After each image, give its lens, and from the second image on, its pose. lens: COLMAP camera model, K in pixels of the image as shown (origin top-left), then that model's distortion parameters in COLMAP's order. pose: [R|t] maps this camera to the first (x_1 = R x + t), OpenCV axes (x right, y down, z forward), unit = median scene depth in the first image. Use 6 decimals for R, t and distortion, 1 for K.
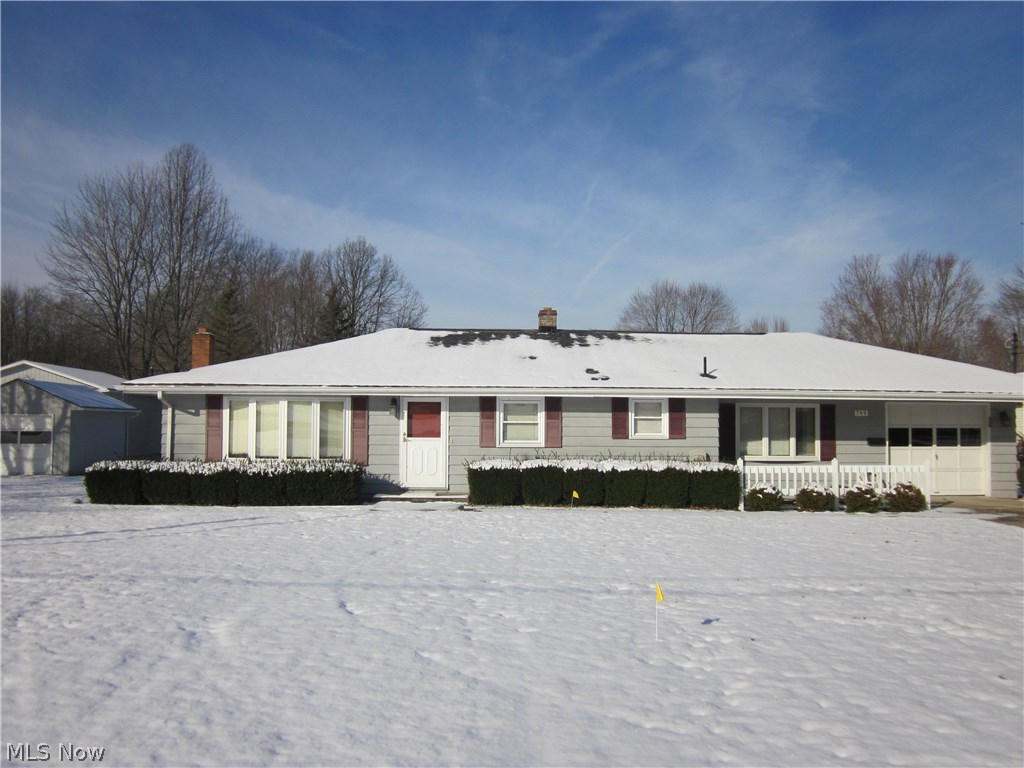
lens RADIAL K [[857.7, 0, 512.0], [0, 857.7, 384.0], [0, 0, 1]] dist [-0.033722, 0.005993]
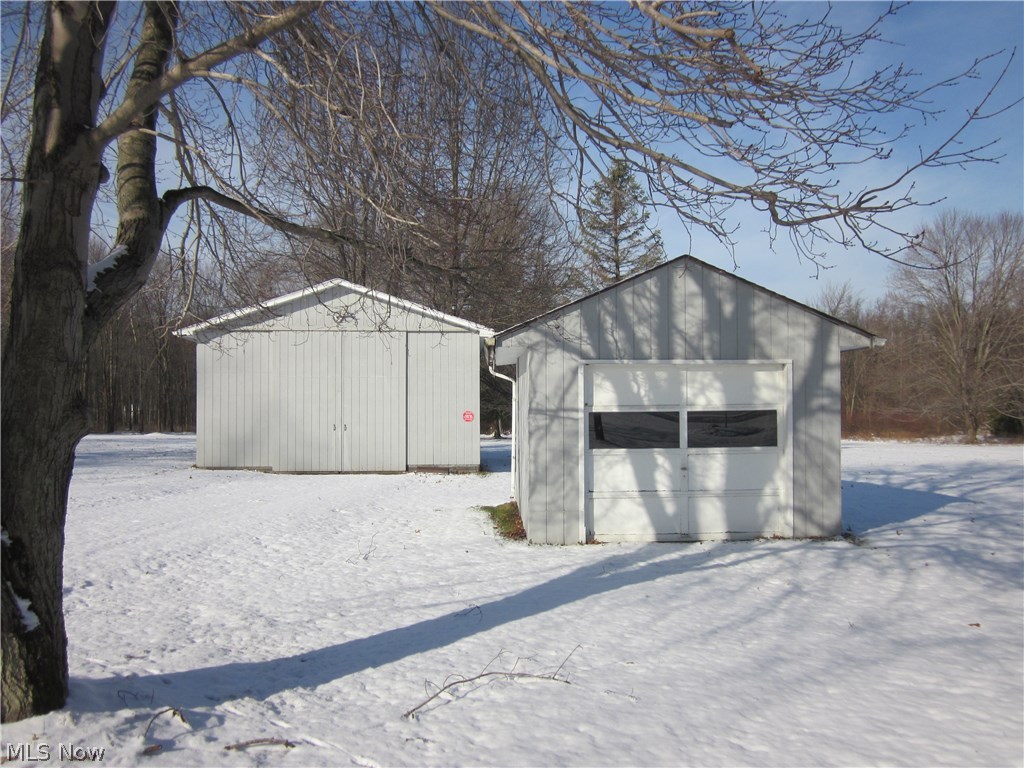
lens RADIAL K [[857.7, 0, 512.0], [0, 857.7, 384.0], [0, 0, 1]] dist [-0.033722, 0.005993]
pose [[0.999802, -0.014893, -0.013190, -1.023464], [0.015241, 0.999528, 0.026656, 0.055969], [0.012787, -0.026852, 0.999558, 1.045469]]
